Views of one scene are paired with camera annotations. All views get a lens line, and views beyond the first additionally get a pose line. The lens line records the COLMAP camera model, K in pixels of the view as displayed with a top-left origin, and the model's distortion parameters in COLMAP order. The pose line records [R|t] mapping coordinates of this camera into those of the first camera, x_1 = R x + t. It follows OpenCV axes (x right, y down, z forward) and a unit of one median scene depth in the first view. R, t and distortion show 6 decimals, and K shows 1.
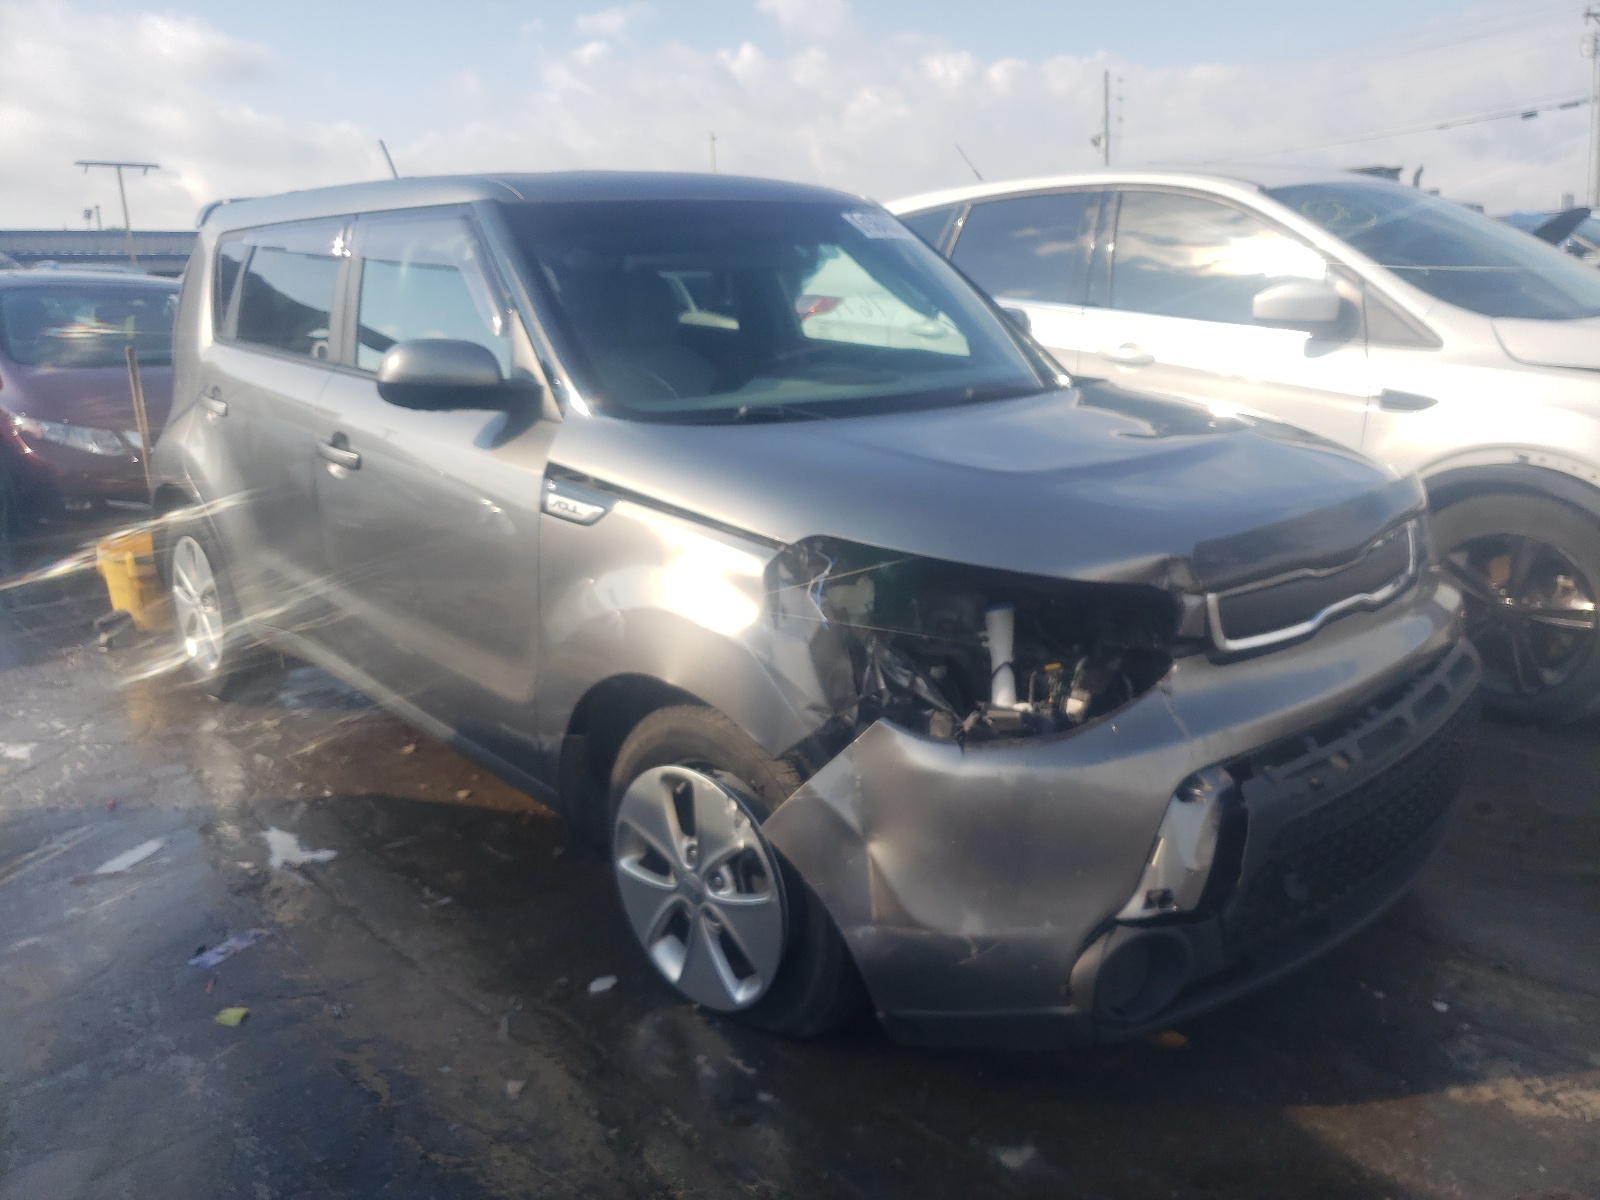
lens RADIAL K [[1246.1, 0, 751.5], [0, 1246.1, 599.6], [0, 0, 1]] dist [0.055768, -0.114209]
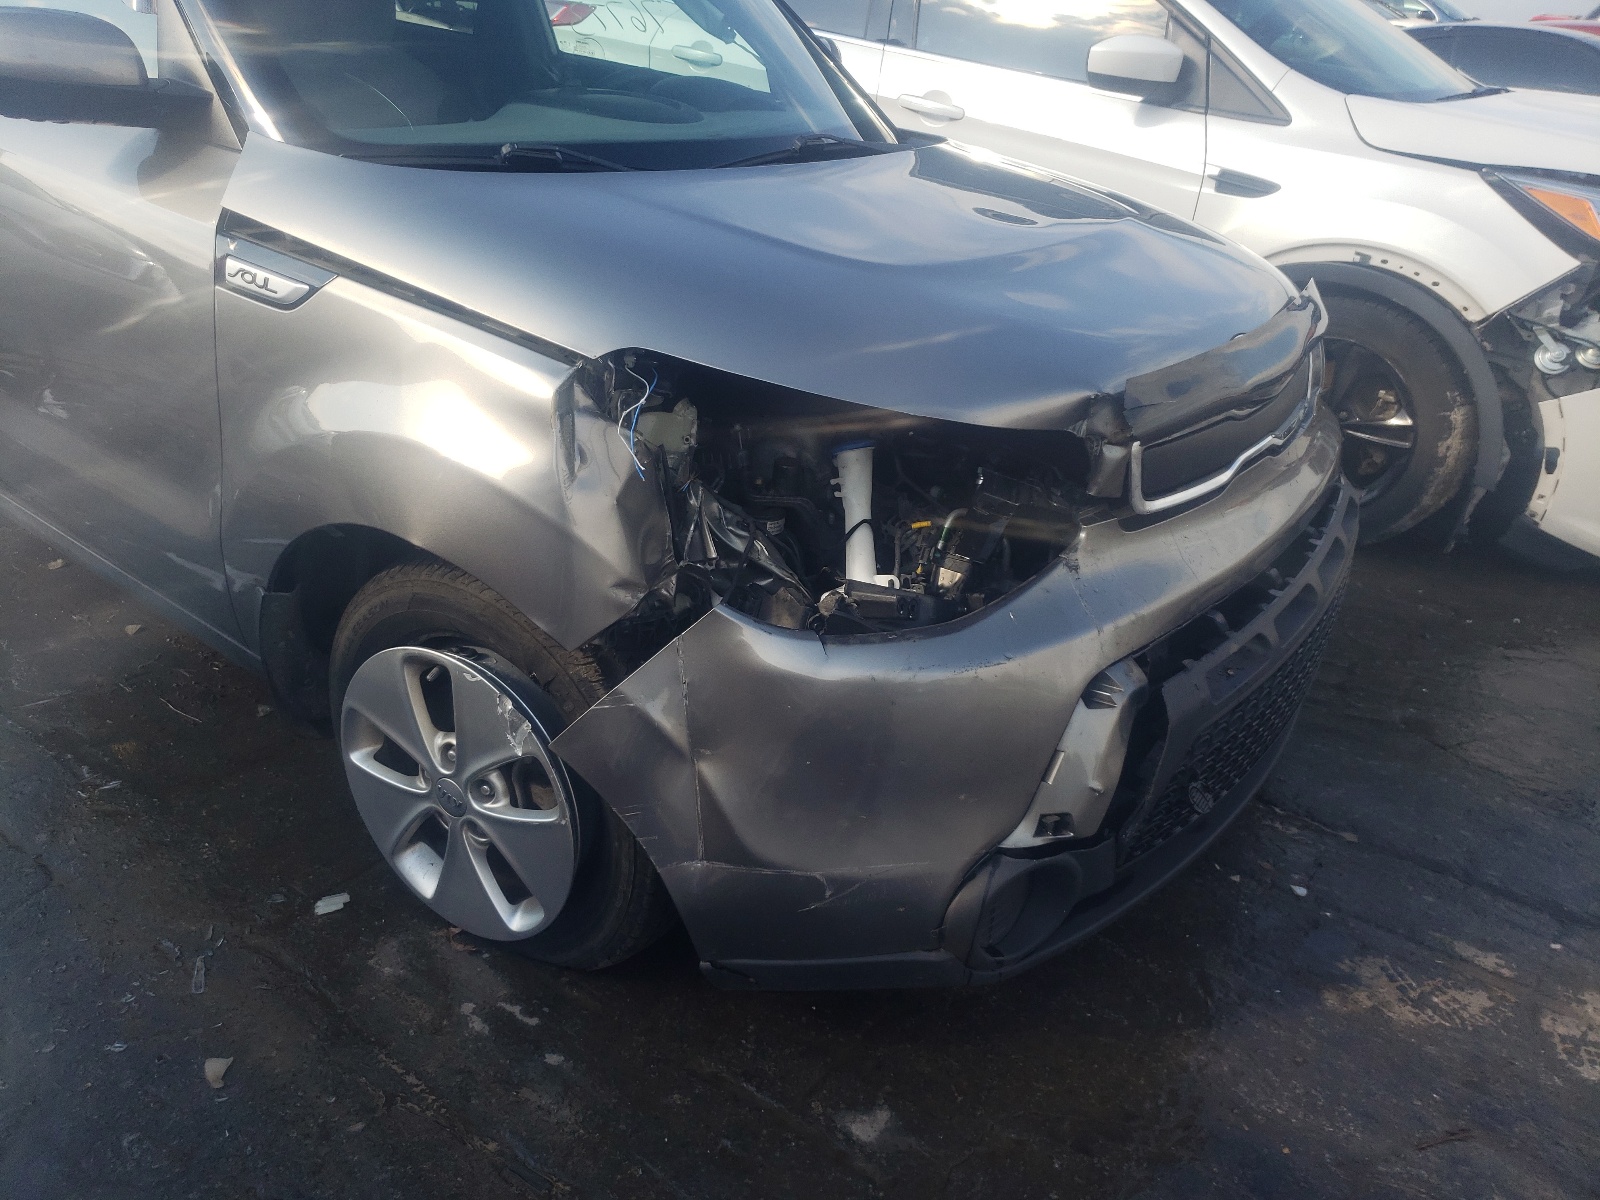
lens RADIAL K [[1246.1, 0, 751.5], [0, 1246.1, 599.6], [0, 0, 1]] dist [0.055768, -0.114209]
pose [[0.975062, -0.013816, 0.221500, -0.038394], [-0.030081, 0.980622, 0.193586, -0.048341], [-0.219883, -0.195422, 0.955752, 0.259751]]
